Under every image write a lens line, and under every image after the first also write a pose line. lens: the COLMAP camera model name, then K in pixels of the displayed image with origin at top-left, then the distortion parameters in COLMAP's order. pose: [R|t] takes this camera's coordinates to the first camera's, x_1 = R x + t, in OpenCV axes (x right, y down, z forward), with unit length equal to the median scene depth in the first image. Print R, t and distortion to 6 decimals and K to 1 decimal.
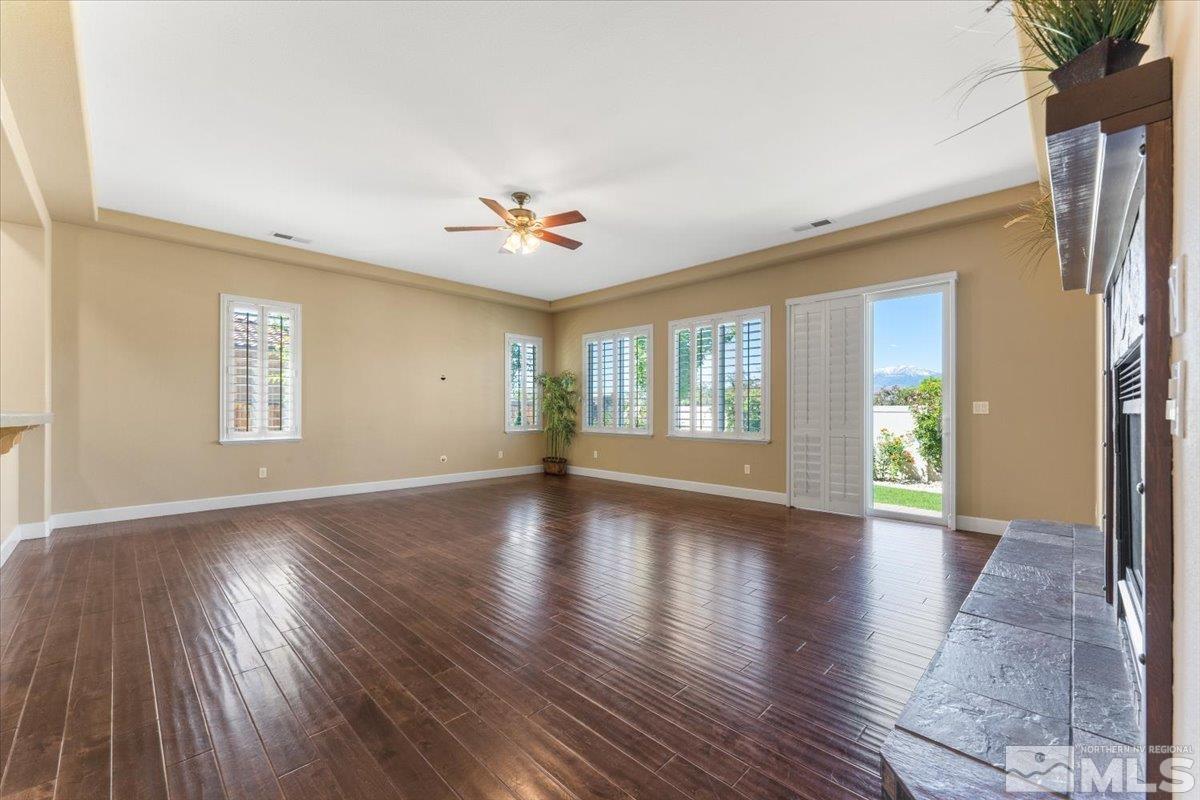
lens RADIAL K [[482.5, 0, 600.3], [0, 482.5, 407.8], [0, 0, 1]] dist [0.007941, -0.000226]
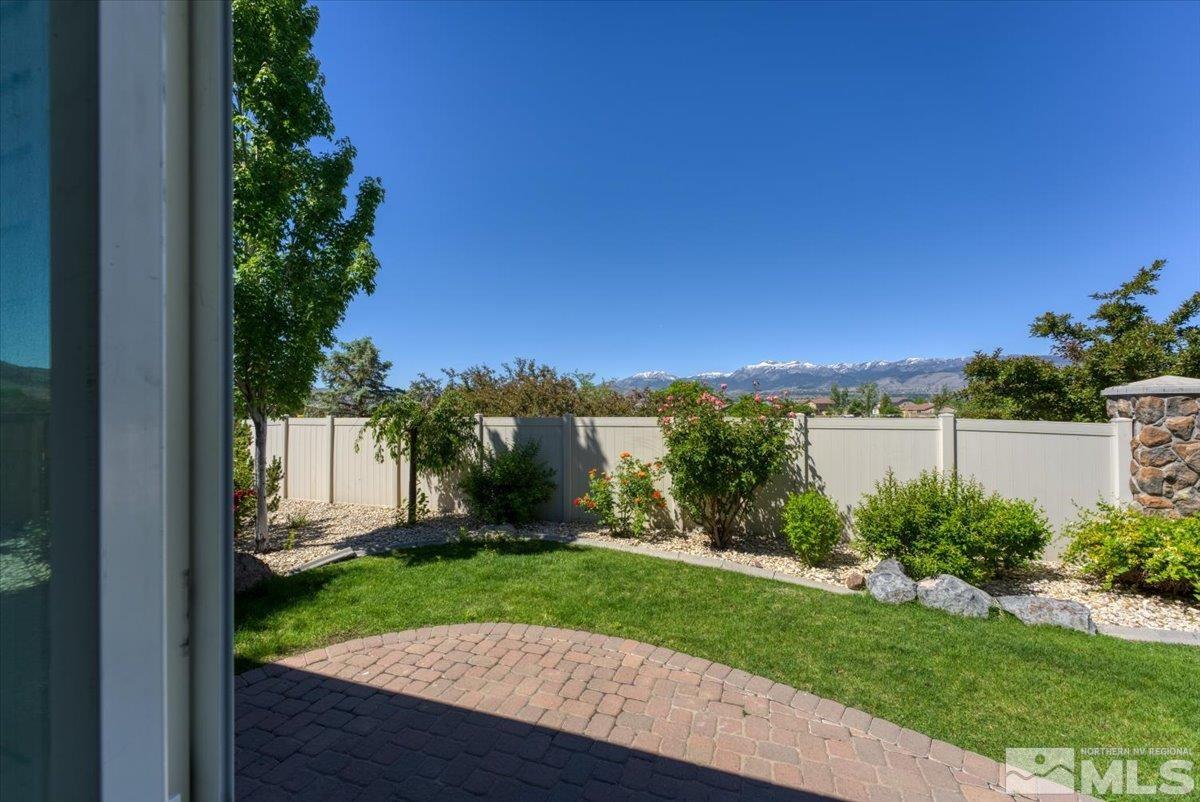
lens RADIAL K [[482.5, 0, 599.5], [0, 482.5, 404.9], [0, 0, 1]] dist [0.007941, -0.000226]
pose [[0.903969, -0.000416, 0.427597, 0.290687], [0.002874, 0.999983, -0.005104, -0.017490], [-0.427588, 0.005843, 0.903955, 0.450537]]
